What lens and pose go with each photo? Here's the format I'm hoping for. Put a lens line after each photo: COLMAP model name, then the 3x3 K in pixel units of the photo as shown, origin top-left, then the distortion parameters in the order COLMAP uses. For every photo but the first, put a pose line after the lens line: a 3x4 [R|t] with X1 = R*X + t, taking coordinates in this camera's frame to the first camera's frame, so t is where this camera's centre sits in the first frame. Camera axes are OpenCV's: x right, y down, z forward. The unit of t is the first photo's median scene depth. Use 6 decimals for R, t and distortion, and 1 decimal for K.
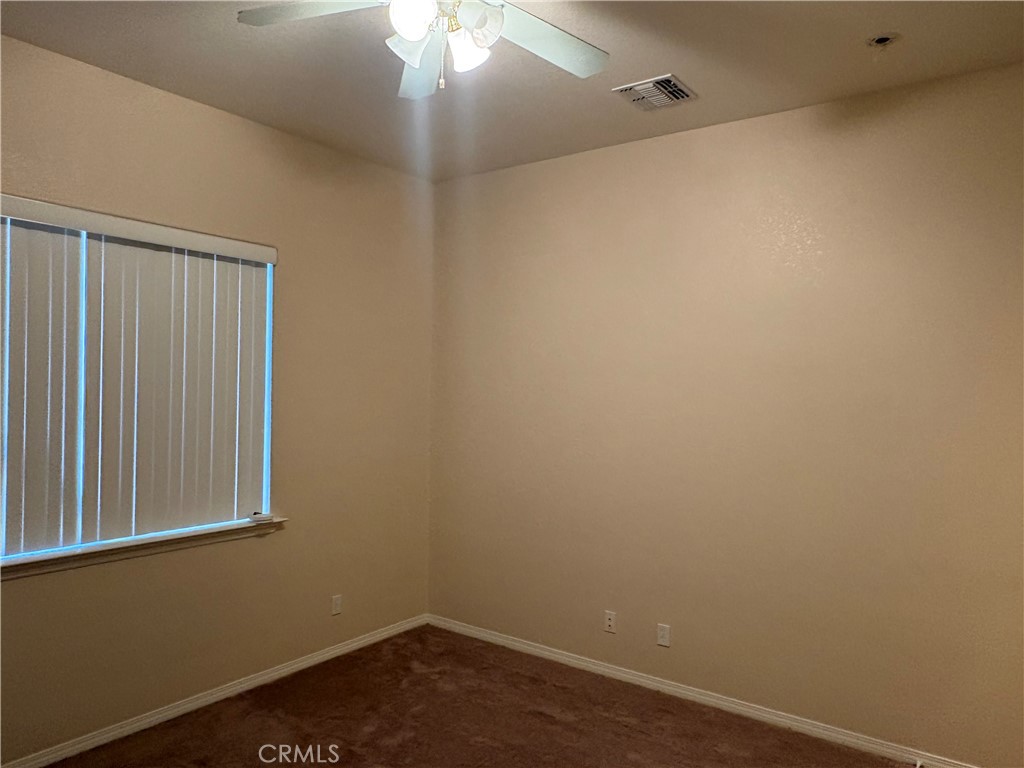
lens RADIAL K [[723.8, 0, 503.1], [0, 723.8, 389.0], [0, 0, 1]] dist [-0.007385, 0.019679]
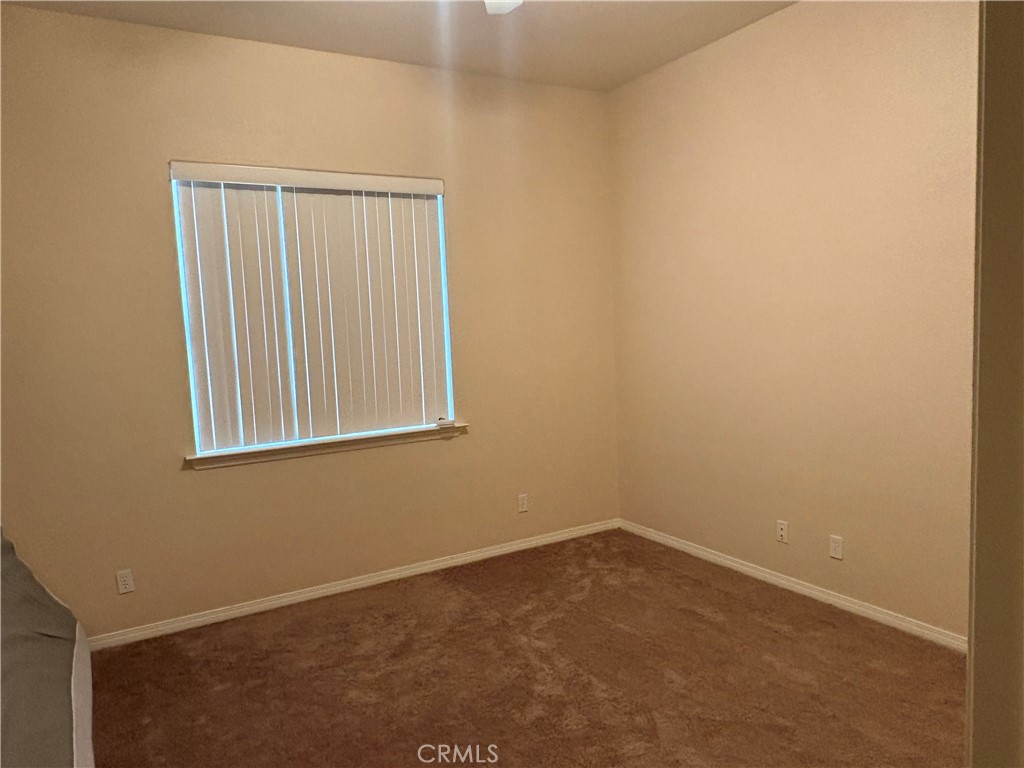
lens RADIAL K [[723.8, 0, 503.1], [0, 723.8, 389.0], [0, 0, 1]] dist [-0.007385, 0.019679]
pose [[0.918263, -0.018879, -0.395521, 0.205316], [0.057068, 0.994744, 0.085011, 0.034046], [0.391838, -0.100634, 0.914514, -0.001550]]
